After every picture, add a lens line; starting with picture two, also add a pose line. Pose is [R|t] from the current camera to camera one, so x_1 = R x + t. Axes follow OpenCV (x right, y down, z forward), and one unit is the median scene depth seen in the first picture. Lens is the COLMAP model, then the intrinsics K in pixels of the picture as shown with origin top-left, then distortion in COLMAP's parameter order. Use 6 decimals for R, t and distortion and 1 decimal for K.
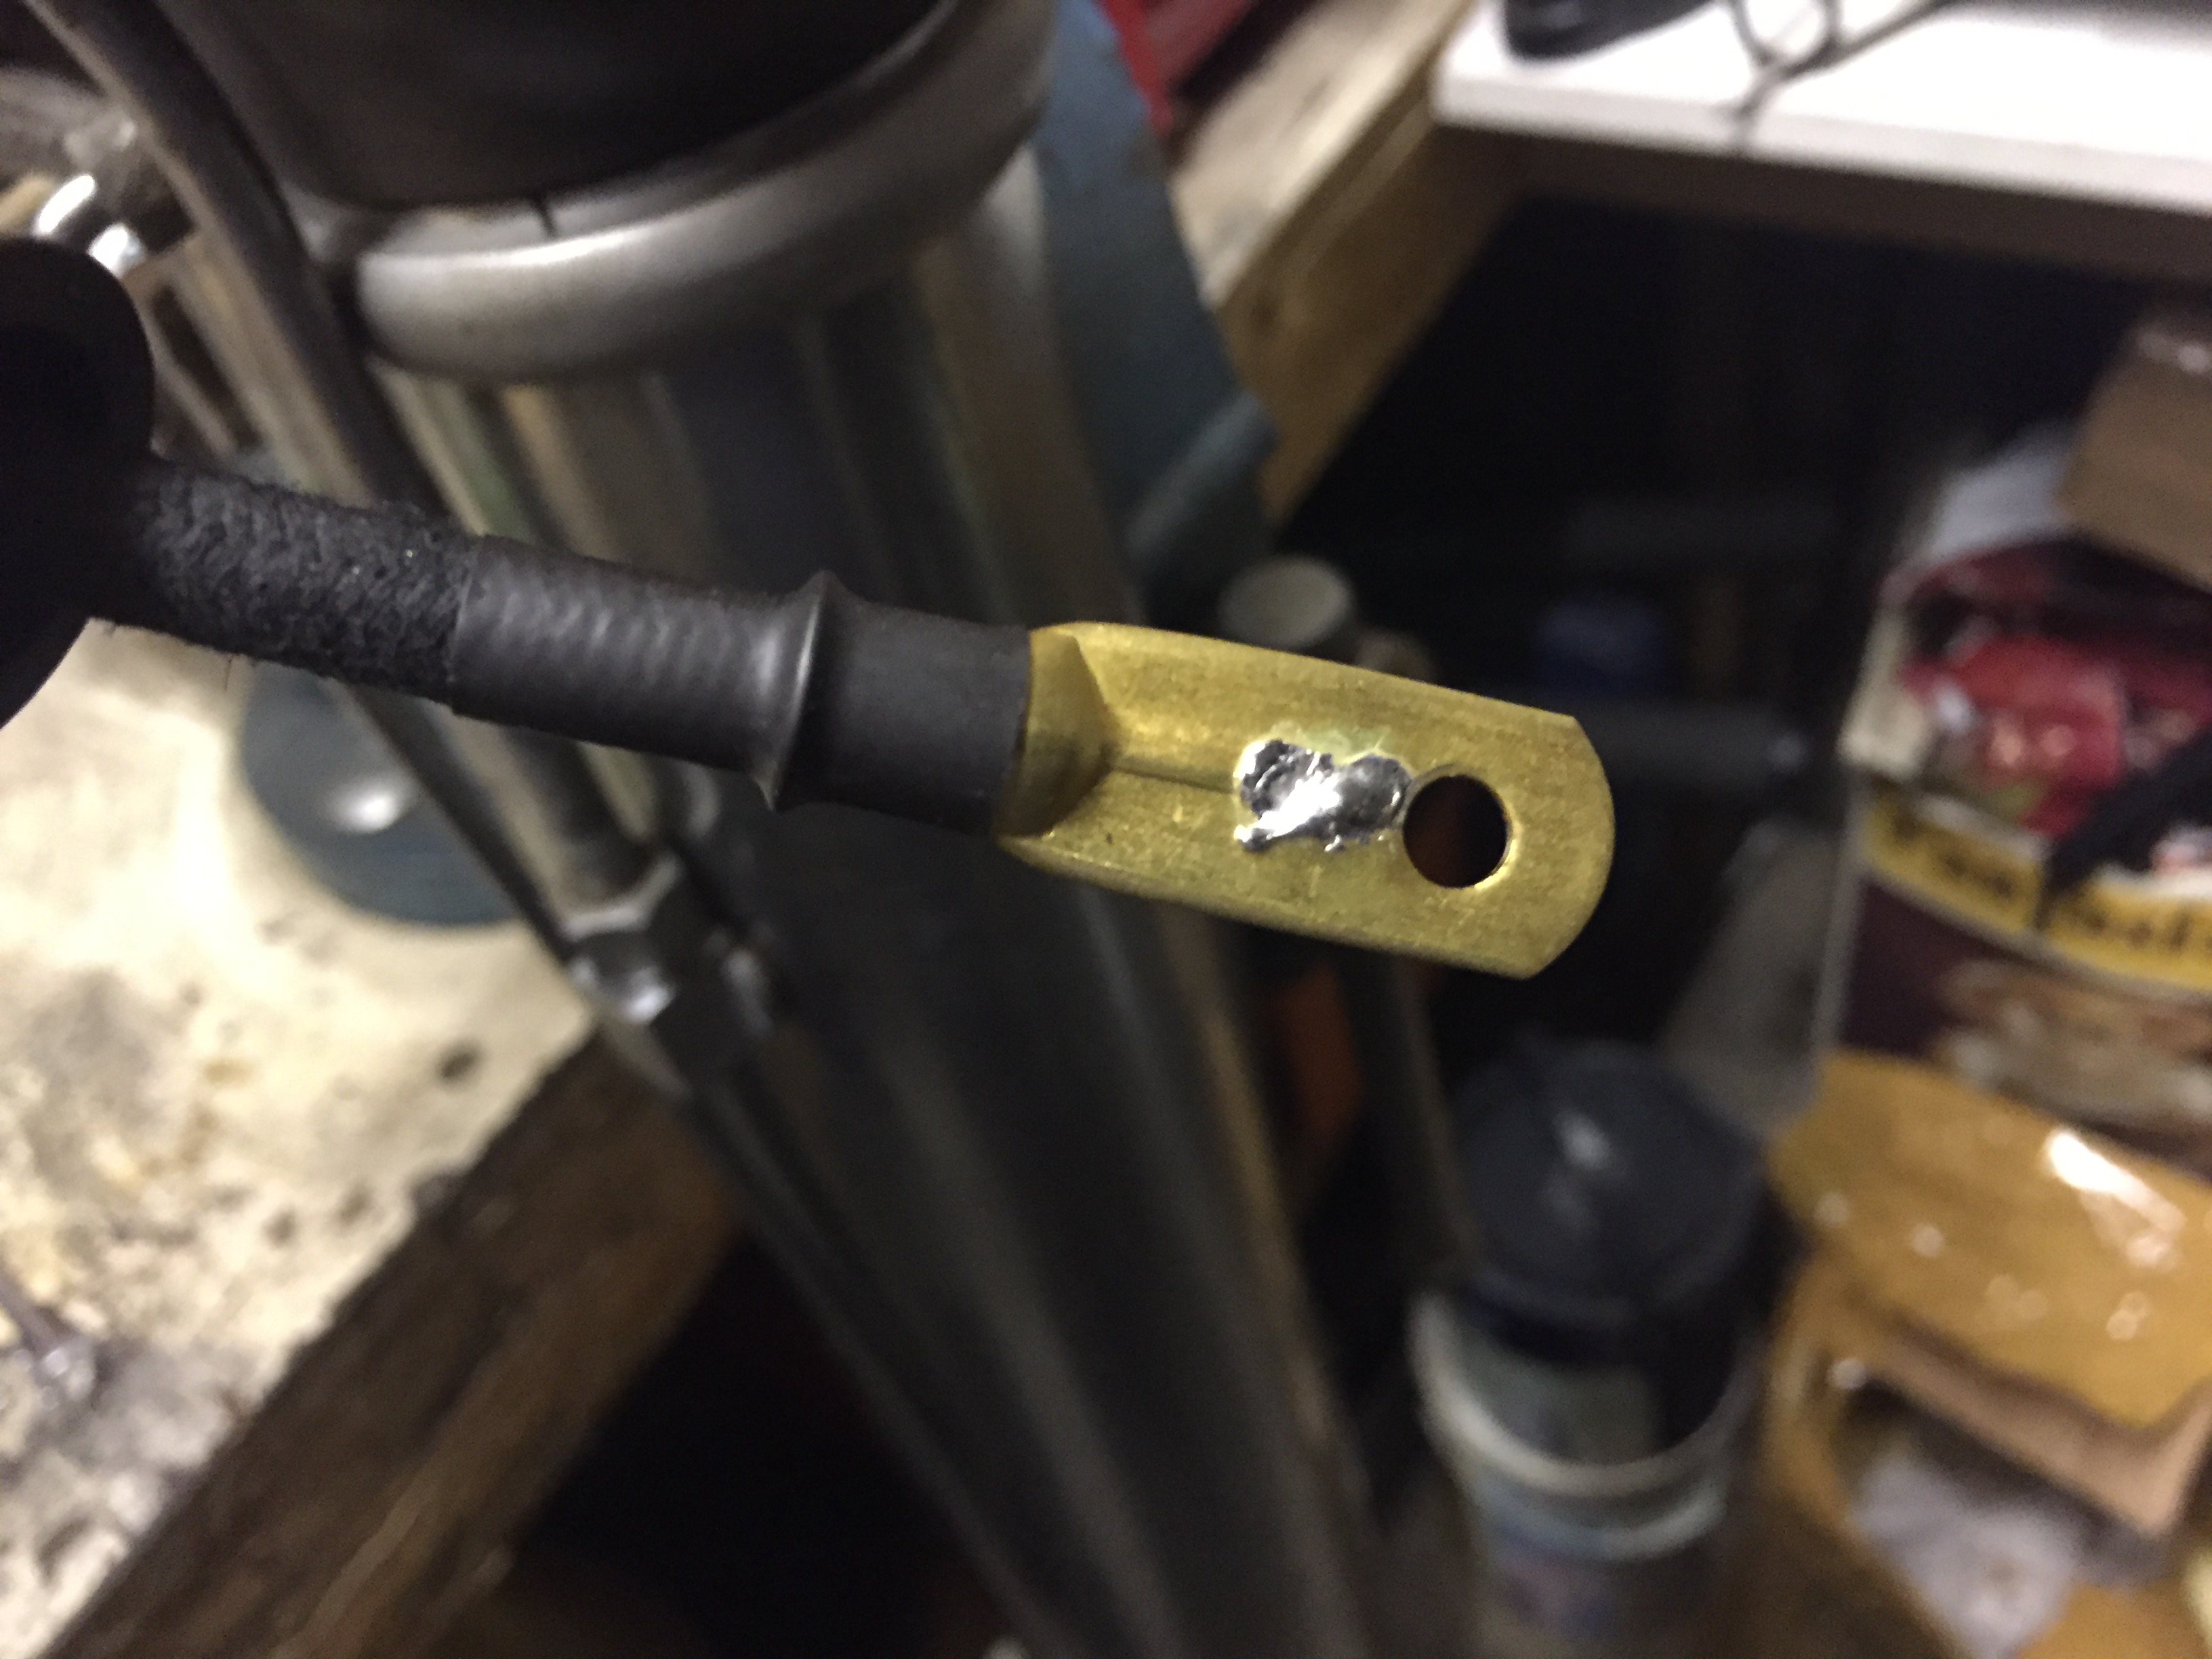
lens RADIAL K [[1897.3, 0, 1108.8], [0, 1897.3, 844.7], [0, 0, 1]] dist [0.074081, -0.109273]
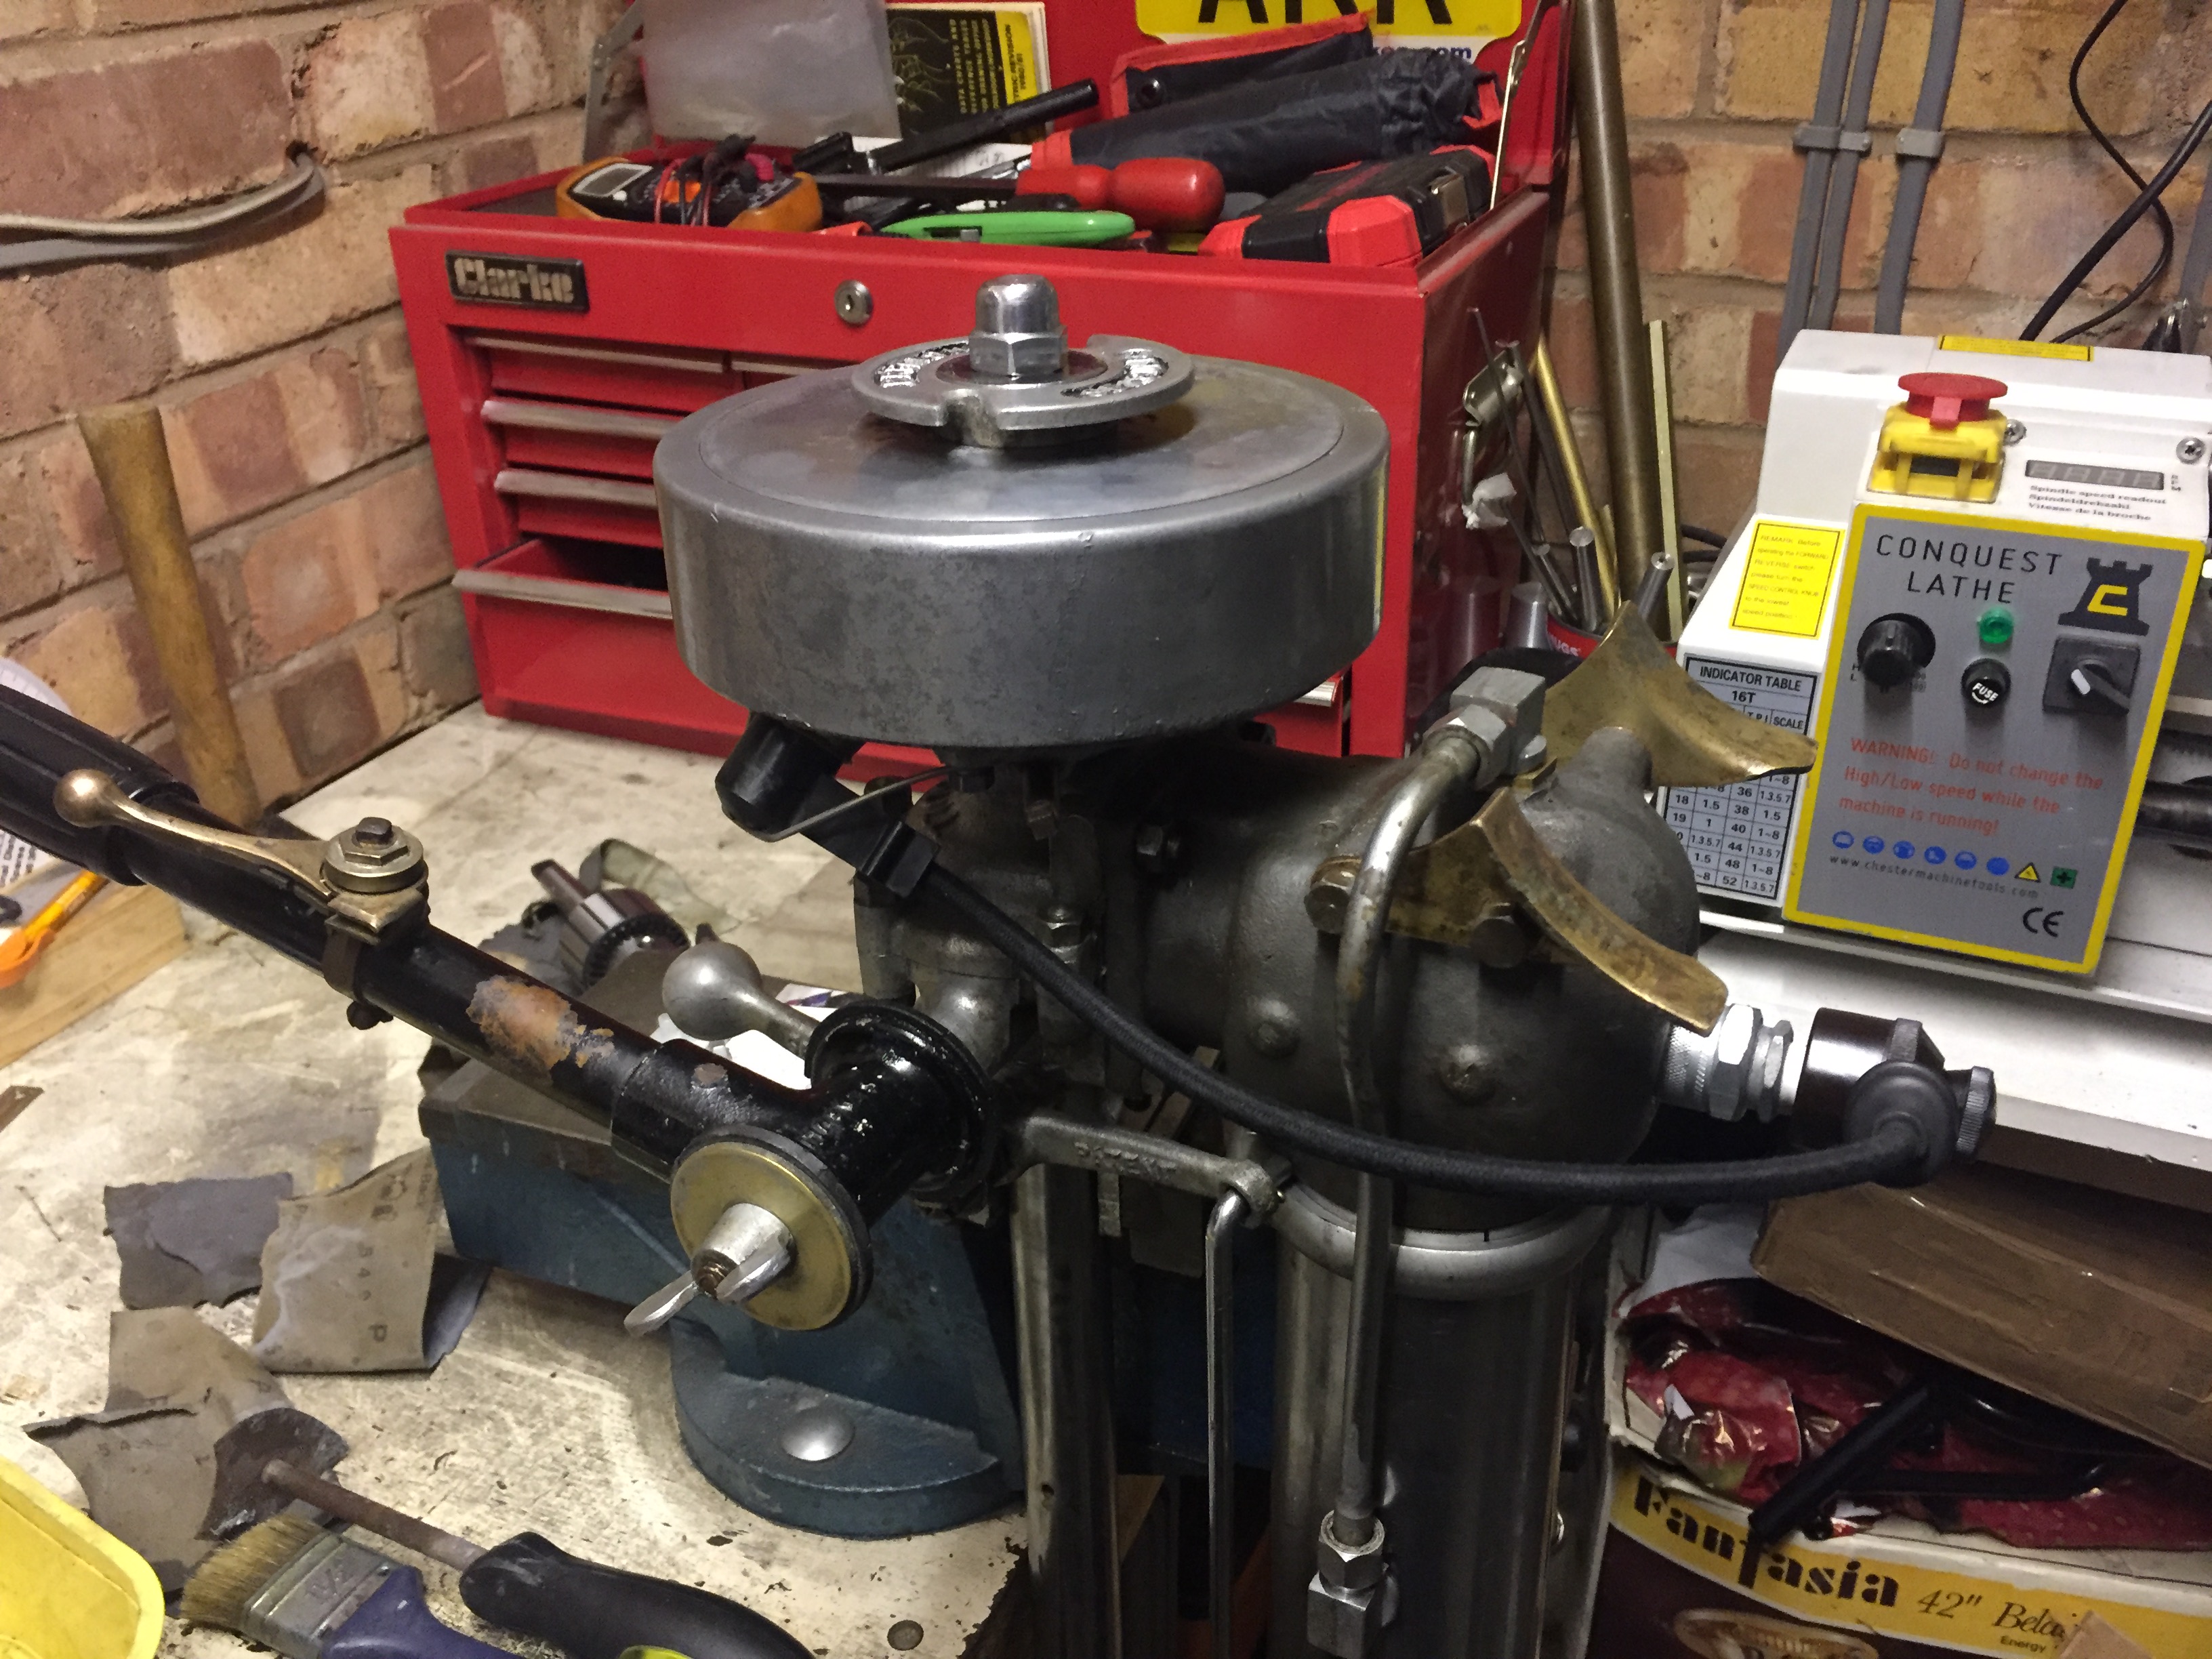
lens RADIAL K [[1897.3, 0, 1108.8], [0, 1897.3, 844.7], [0, 0, 1]] dist [0.074081, -0.109273]
pose [[0.974848, 0.095456, 0.201395, -0.281239], [-0.025014, 0.944788, -0.326726, 0.008986], [-0.221464, 0.313470, 0.923412, -0.314577]]
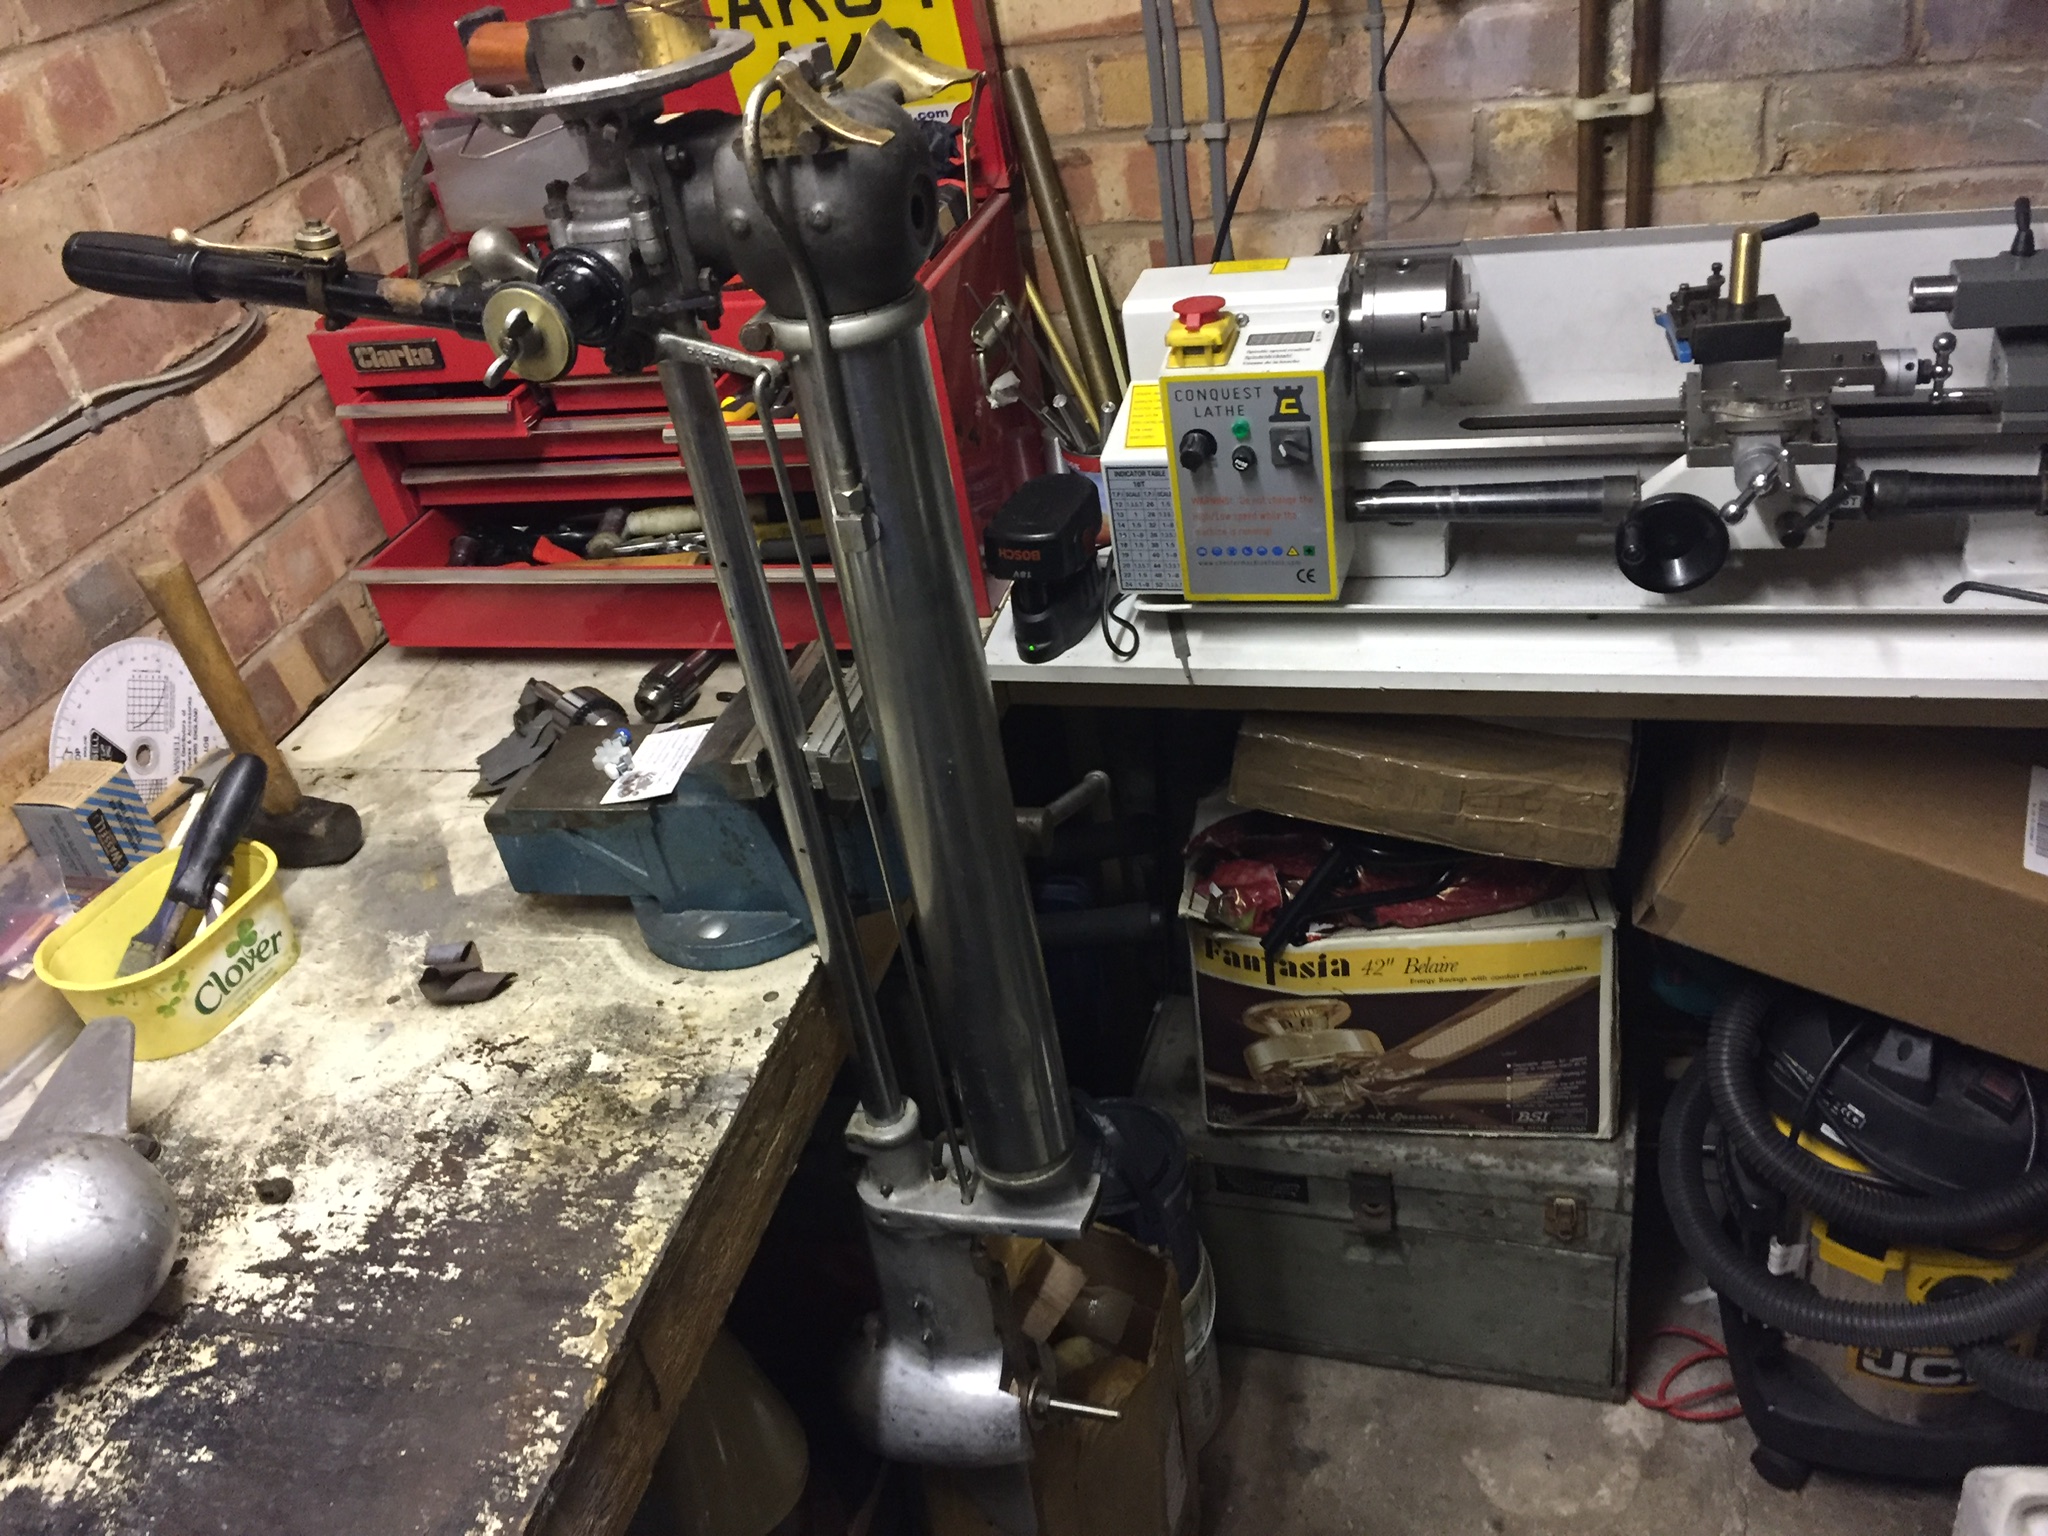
lens RADIAL K [[1756.6, 0, 1026.6], [0, 1756.6, 782.0], [0, 0, 1]] dist [0.074081, -0.109273]
pose [[0.960074, -0.106979, 0.258483, -0.340337], [0.172778, 0.953453, -0.247133, 0.302775], [-0.220013, 0.281926, 0.933869, -1.037772]]
